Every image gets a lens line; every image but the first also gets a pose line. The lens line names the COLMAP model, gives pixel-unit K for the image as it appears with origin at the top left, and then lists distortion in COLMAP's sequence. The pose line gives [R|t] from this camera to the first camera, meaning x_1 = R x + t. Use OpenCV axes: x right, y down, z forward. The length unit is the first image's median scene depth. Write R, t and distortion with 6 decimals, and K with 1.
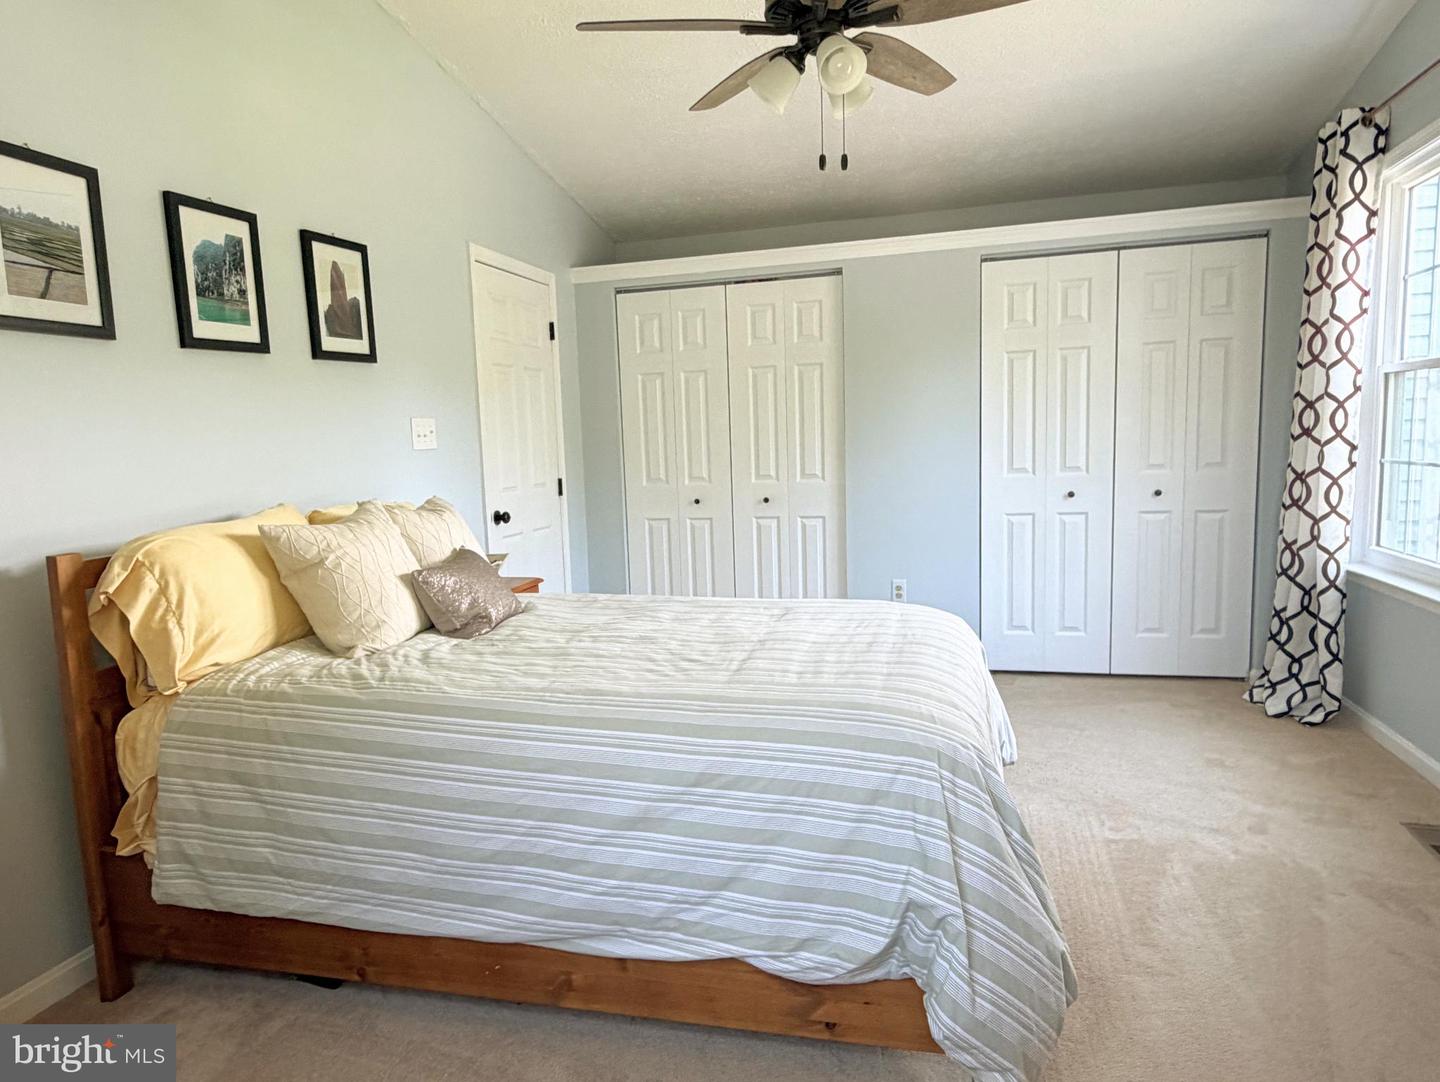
lens RADIAL K [[905.0, 0, 720.0], [0, 905.0, 541.0], [0, 0, 1]] dist [-0.002483, 0.001156]
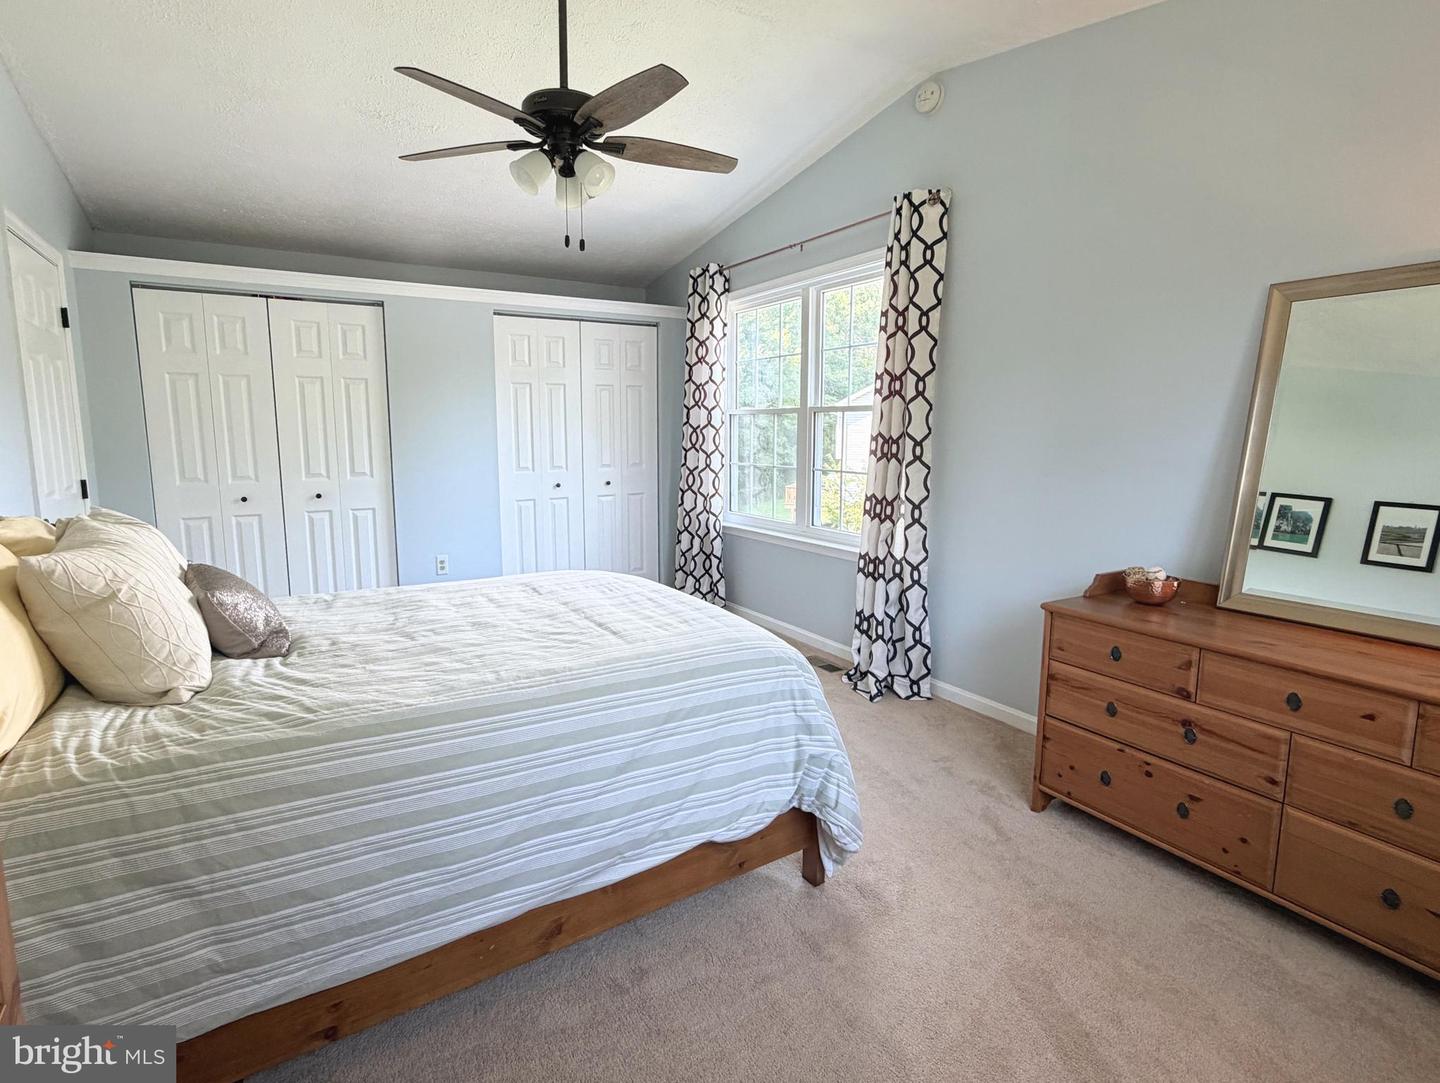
lens RADIAL K [[657.6, 0, 721.2], [0, 657.6, 507.7], [0, 0, 1]] dist [0.002438, 0.000089]
pose [[0.719239, -0.044268, 0.693351, -0.495957], [0.053129, 0.998550, 0.008641, -0.034969], [-0.692728, 0.030622, 0.720548, 0.205424]]
